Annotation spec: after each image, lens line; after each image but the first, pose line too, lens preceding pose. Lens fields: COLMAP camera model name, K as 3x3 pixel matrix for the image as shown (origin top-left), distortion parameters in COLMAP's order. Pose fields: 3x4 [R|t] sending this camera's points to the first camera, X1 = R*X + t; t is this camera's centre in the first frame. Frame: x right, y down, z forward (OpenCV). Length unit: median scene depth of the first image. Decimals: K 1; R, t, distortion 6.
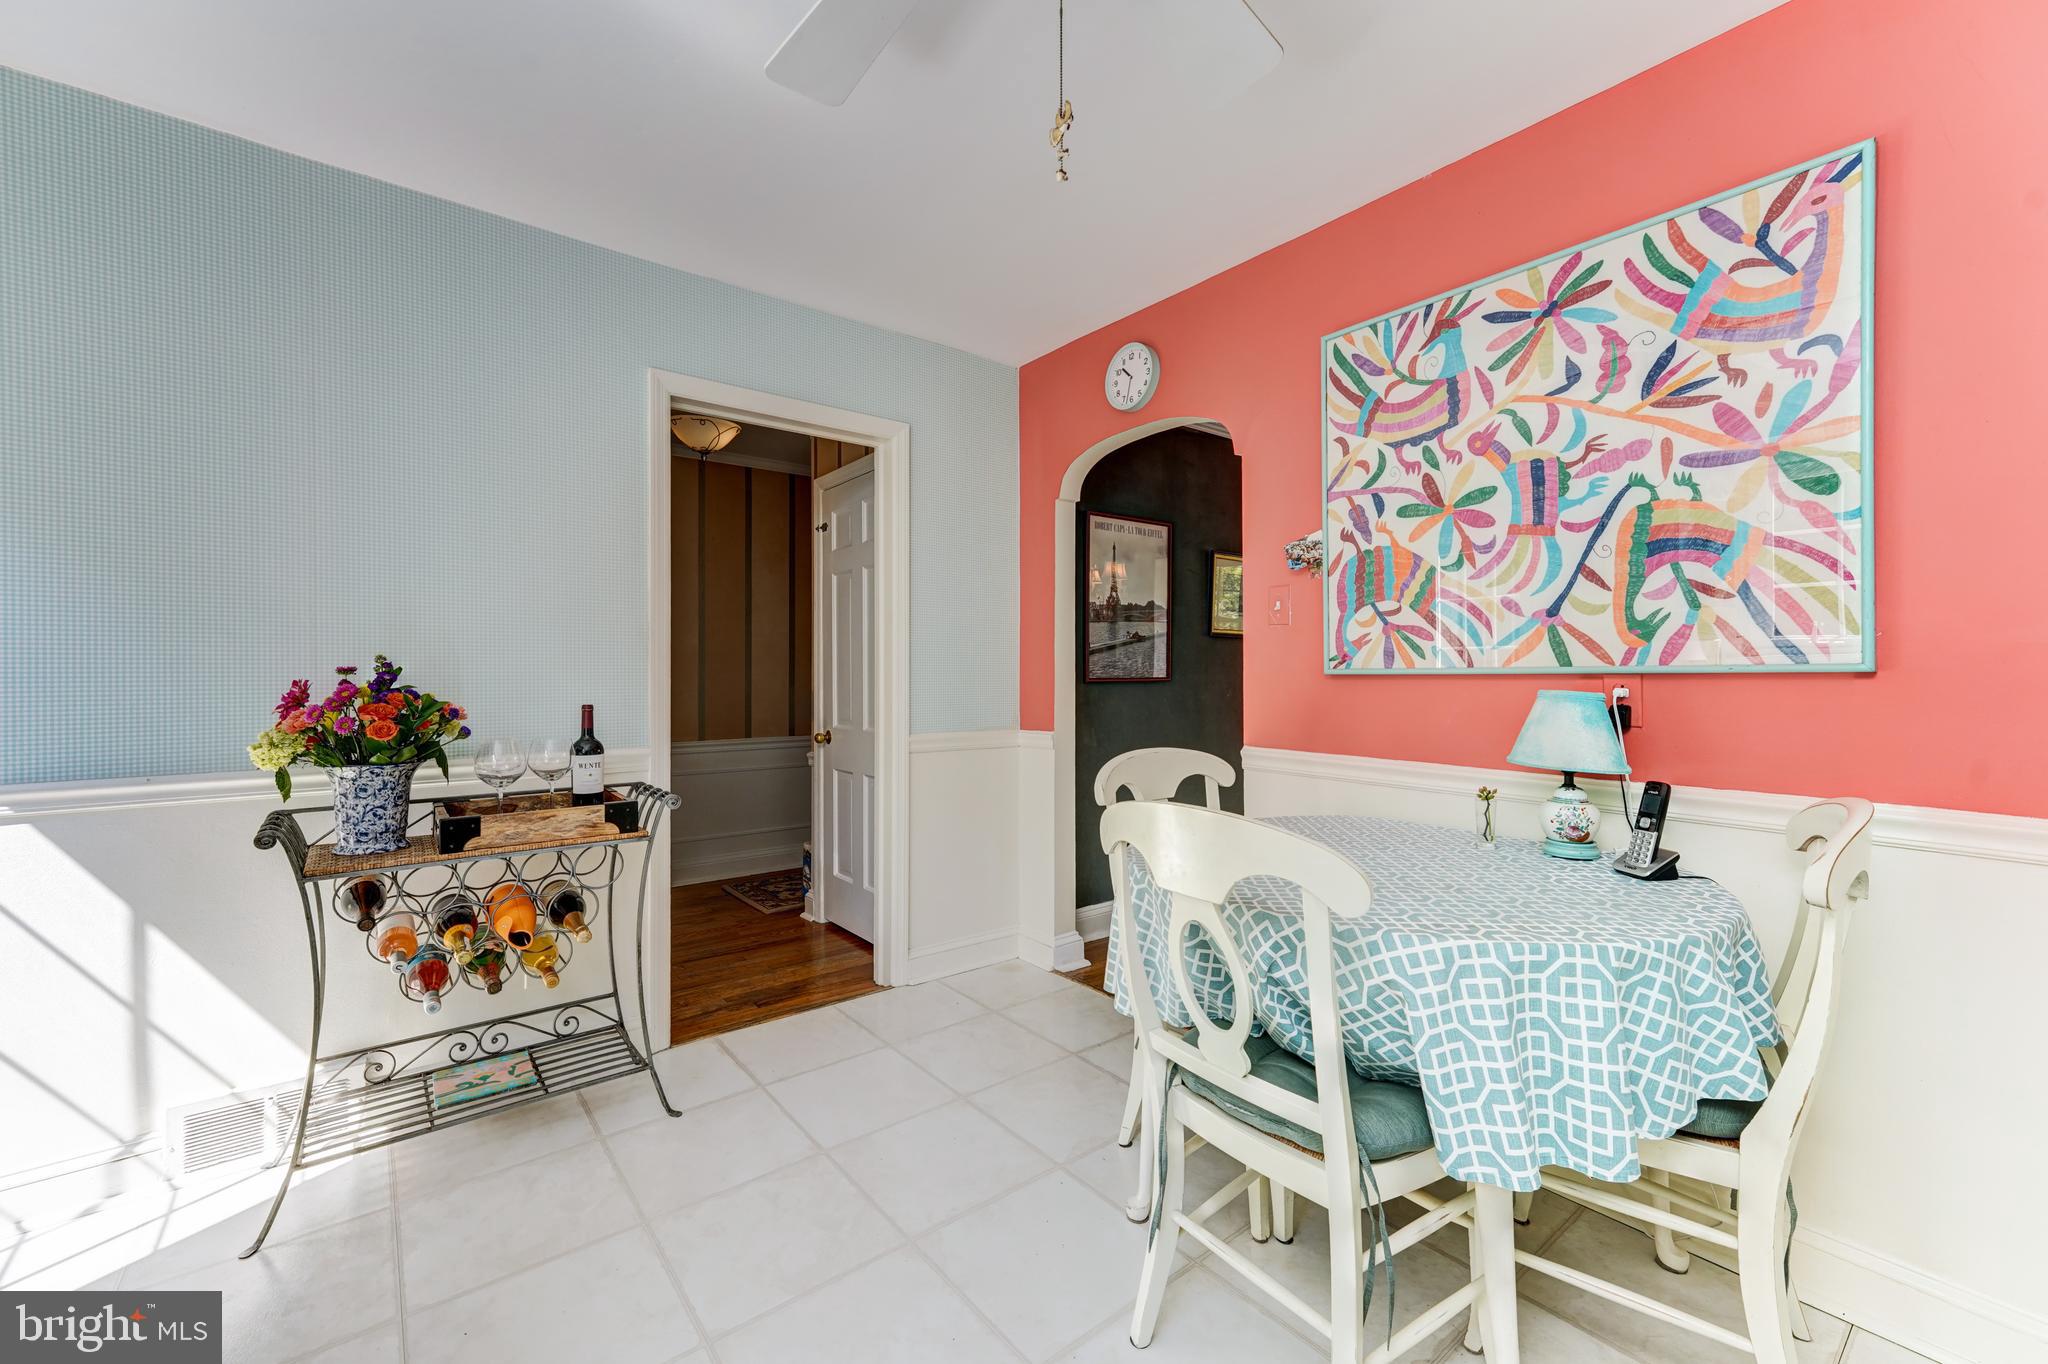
lens RADIAL K [[819.4, 0, 1027.7], [0, 819.4, 674.3], [0, 0, 1]] dist [0.014920, 0.000077]
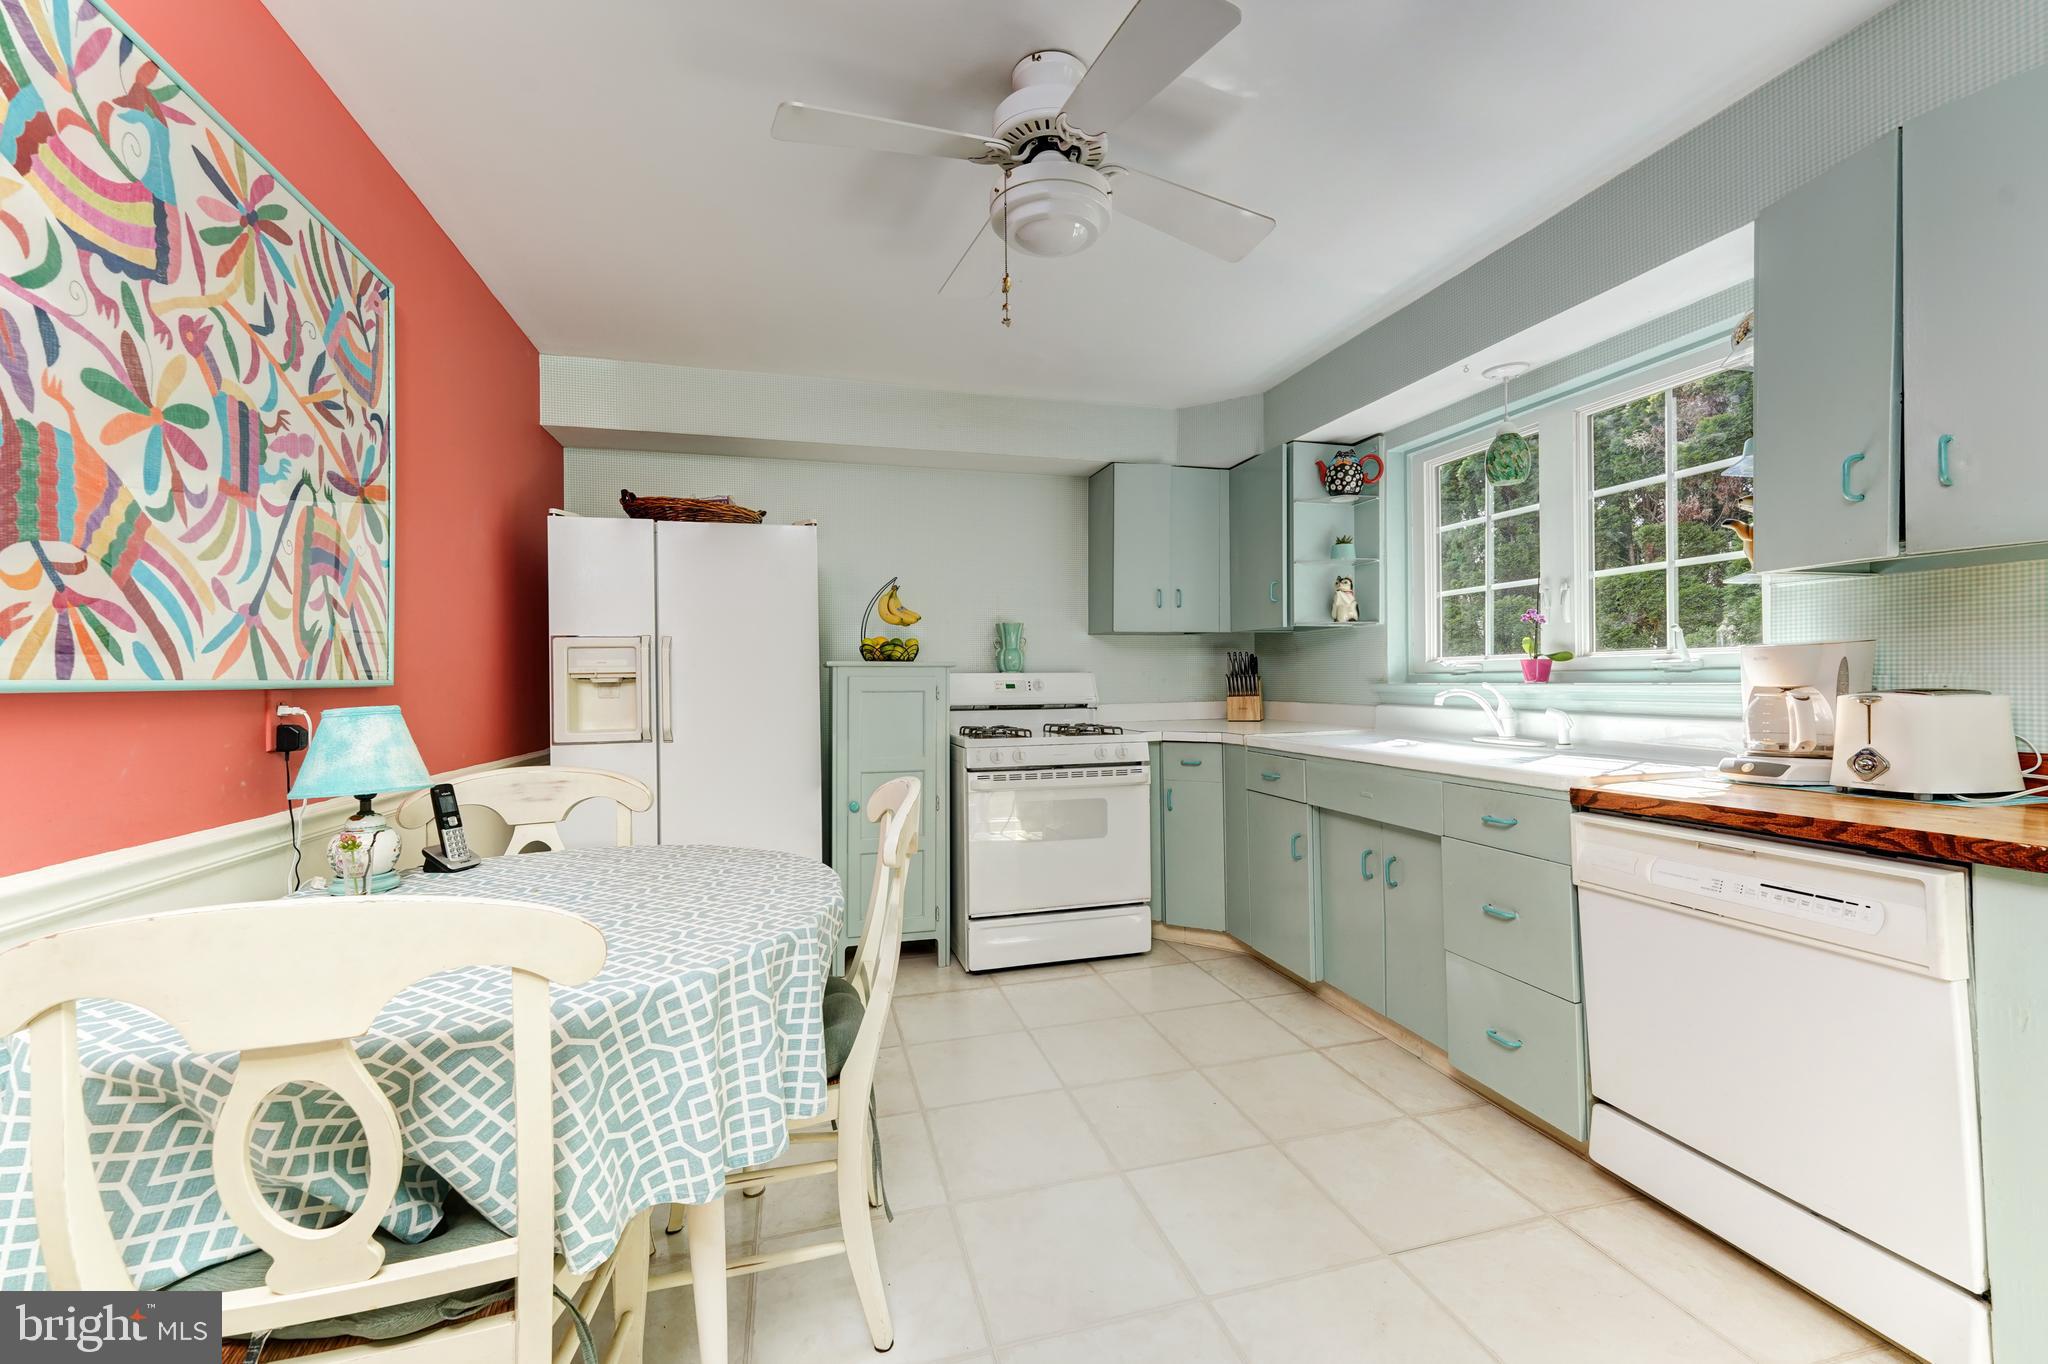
lens RADIAL K [[819.4, 0, 1027.7], [0, 819.4, 674.3], [0, 0, 1]] dist [0.014920, 0.000077]
pose [[-0.919950, 0.013342, 0.391808, -0.321176], [0.010415, 0.999900, -0.009595, 0.000415], [-0.391897, -0.004746, -0.919997, 1.373081]]
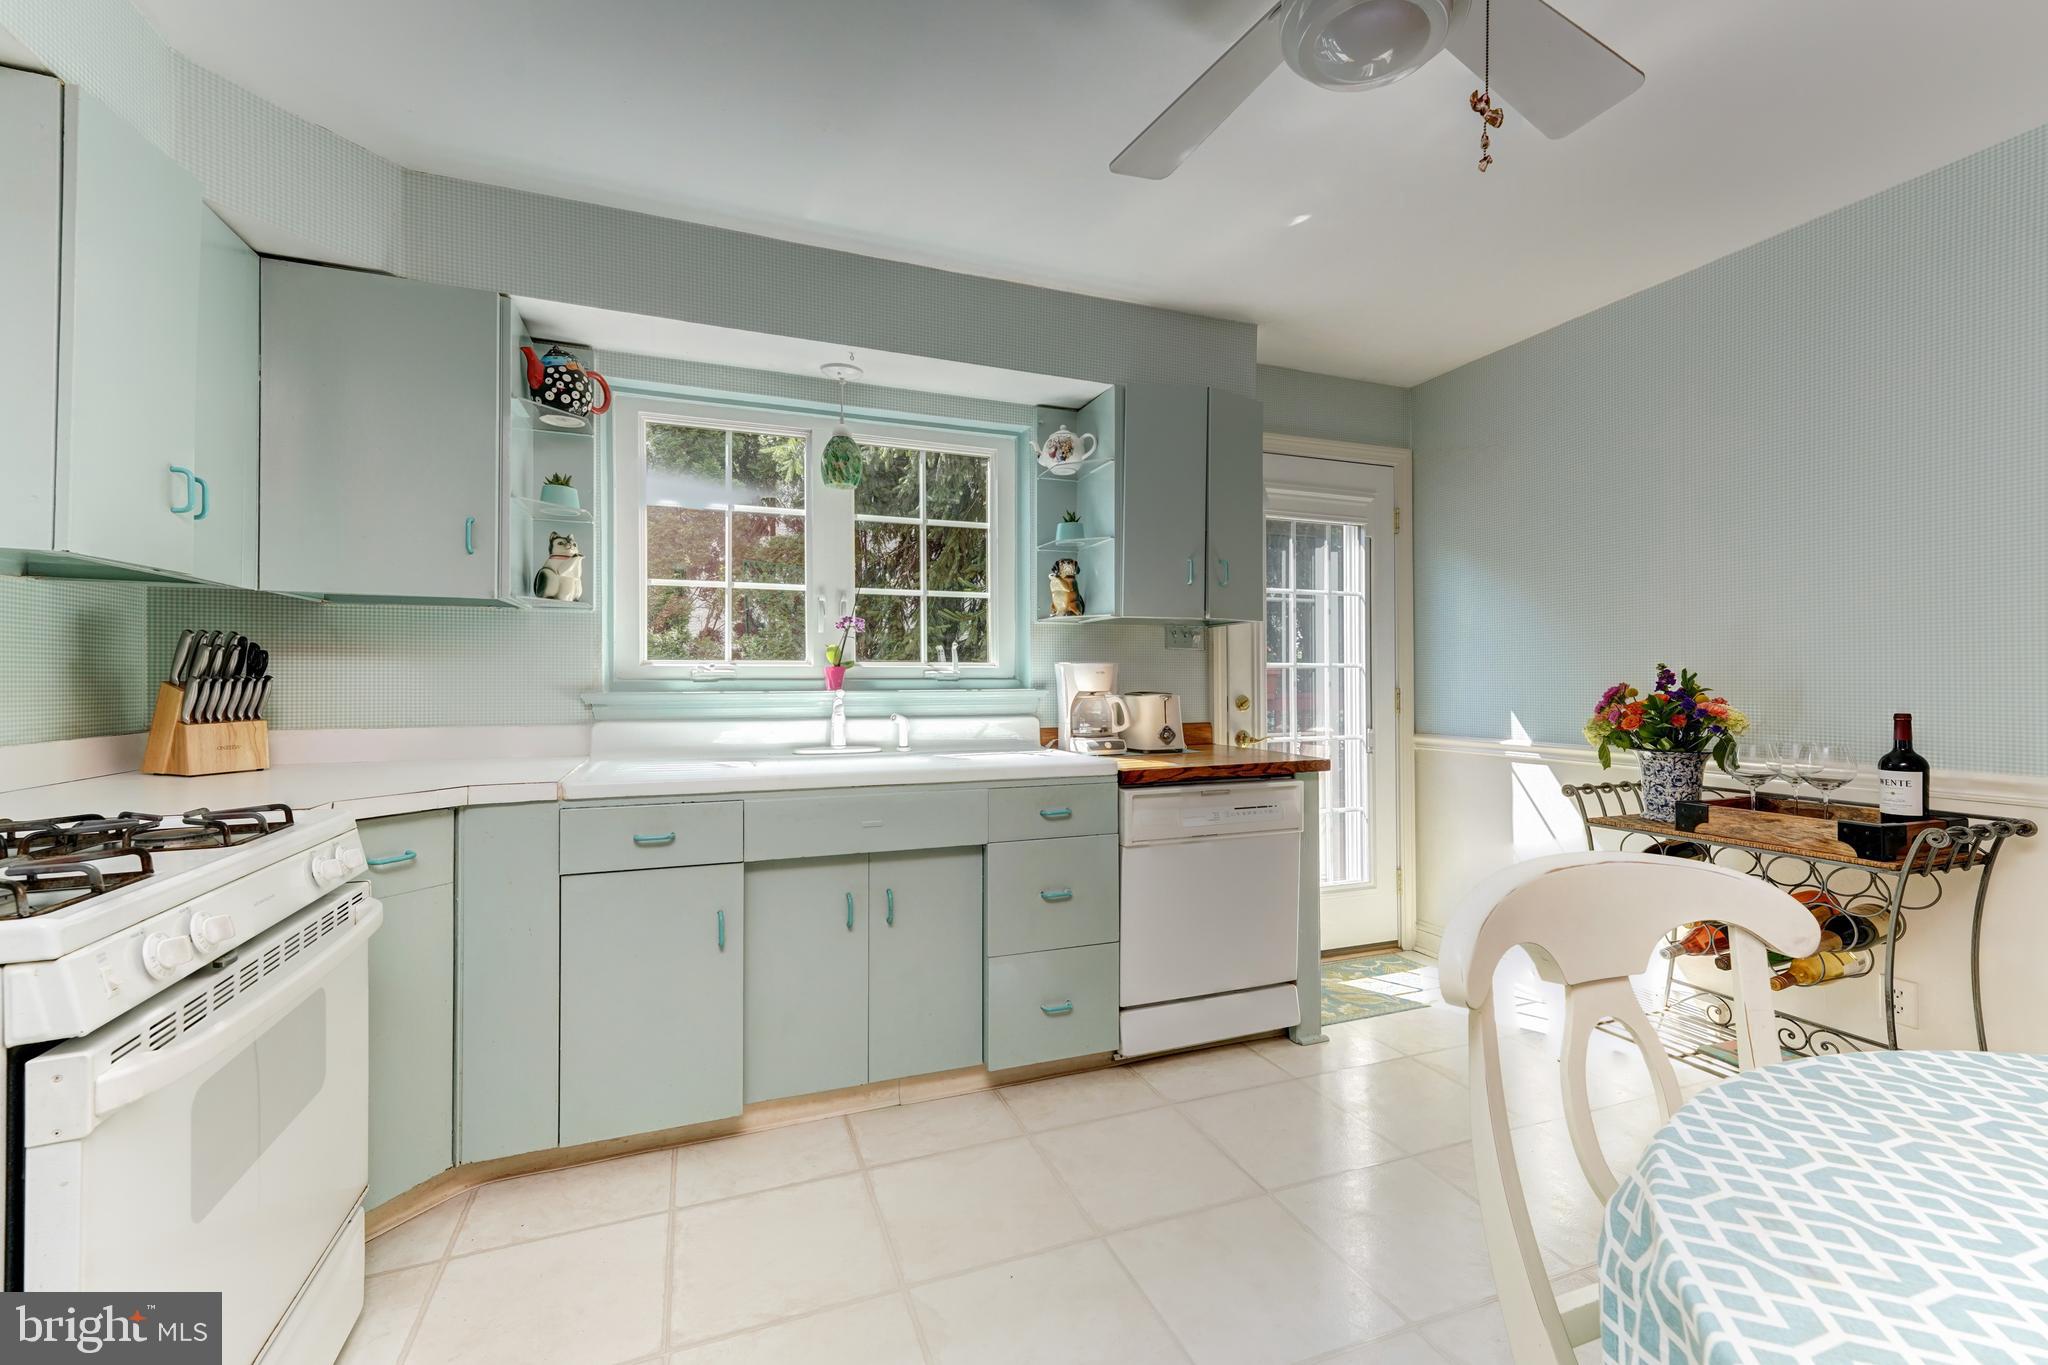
lens RADIAL K [[819.4, 0, 1027.7], [0, 819.4, 674.8], [0, 0, 1]] dist [0.014920, 0.000077]
pose [[-0.322883, -0.007235, -0.946411, 0.696294], [0.005323, 0.999941, -0.009461, -0.000791], [0.946424, -0.008092, -0.322826, 0.473347]]
